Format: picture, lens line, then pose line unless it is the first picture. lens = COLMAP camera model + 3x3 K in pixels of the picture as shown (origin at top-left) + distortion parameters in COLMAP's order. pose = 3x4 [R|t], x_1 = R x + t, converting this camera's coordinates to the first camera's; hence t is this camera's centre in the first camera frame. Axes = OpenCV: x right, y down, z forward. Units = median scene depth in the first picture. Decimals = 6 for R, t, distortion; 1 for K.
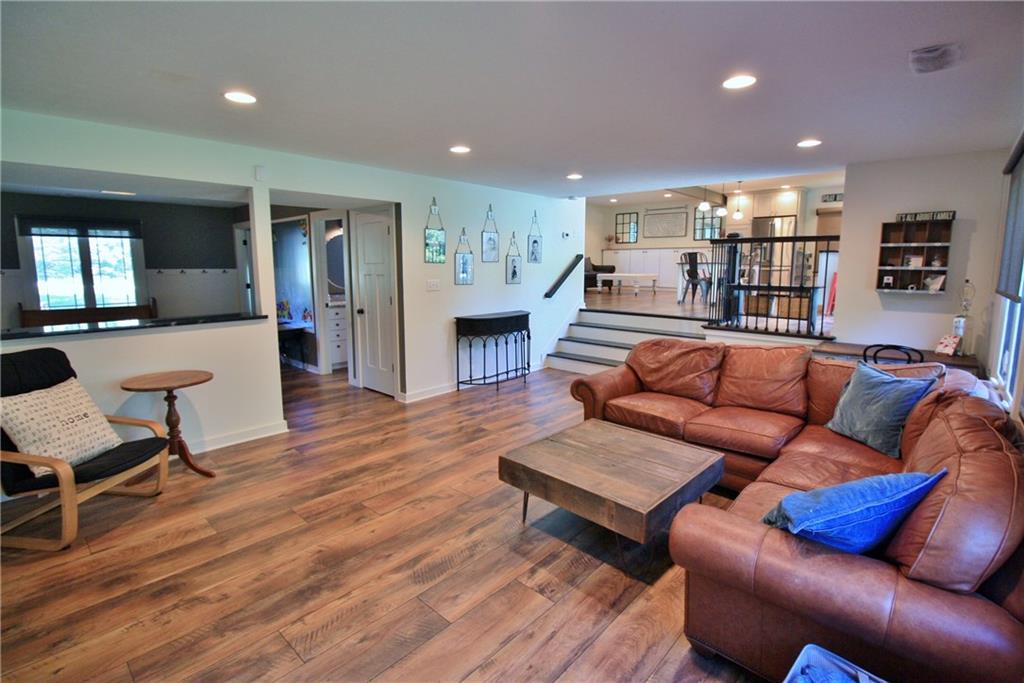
lens RADIAL K [[477.9, 0, 517.1], [0, 477.9, 331.6], [0, 0, 1]] dist [-0.000928, -0.012914]
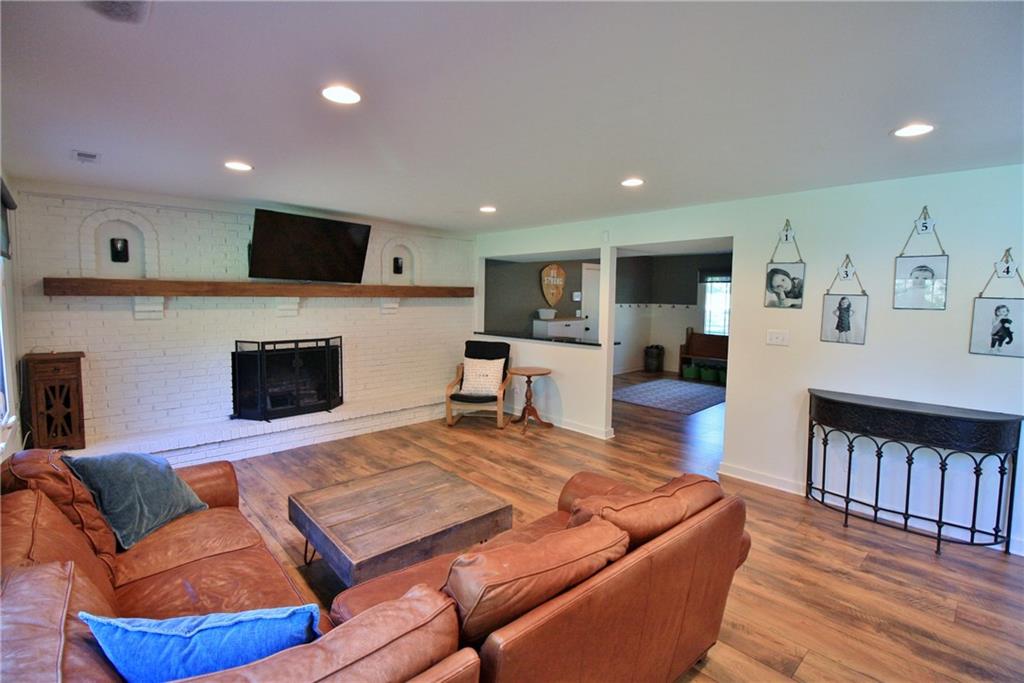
lens RADIAL K [[477.9, 0, 517.1], [0, 477.9, 331.6], [0, 0, 1]] dist [-0.000928, -0.012914]
pose [[-0.081476, 0.071710, -0.994092, 0.598475], [-0.149873, 0.985186, 0.083351, -0.108204], [0.985342, 0.155779, -0.069522, 0.656956]]
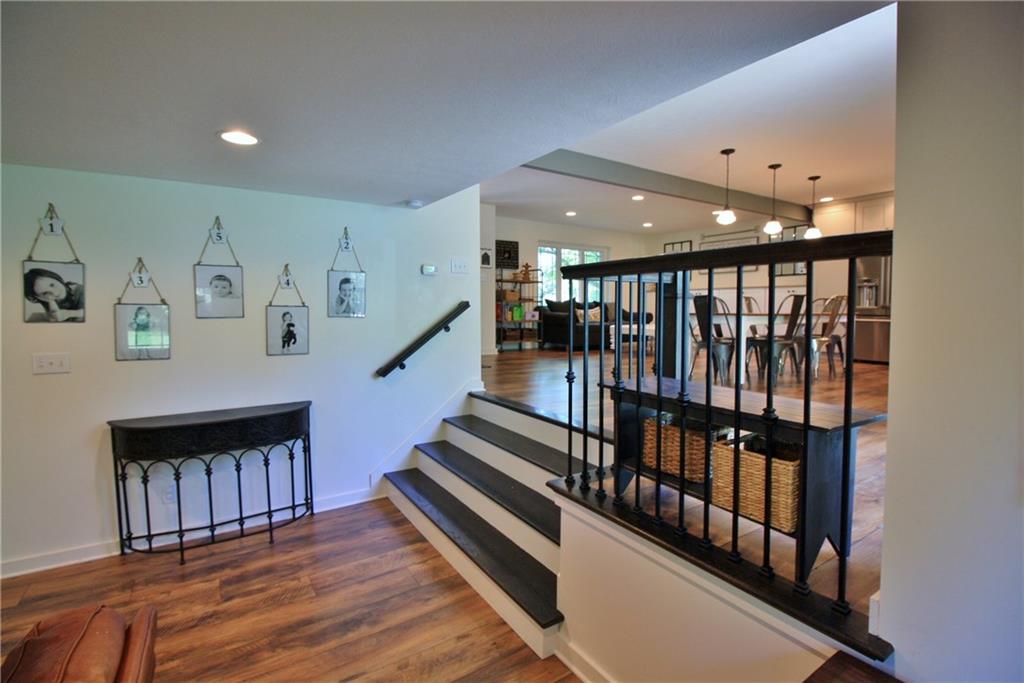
lens RADIAL K [[477.9, 0, 517.1], [0, 477.9, 331.6], [0, 0, 1]] dist [-0.000928, -0.012914]
pose [[0.966460, 0.008812, -0.256667, 0.478321], [-0.031303, 0.996001, -0.083676, -0.105348], [0.254903, 0.088904, 0.962871, 0.620029]]
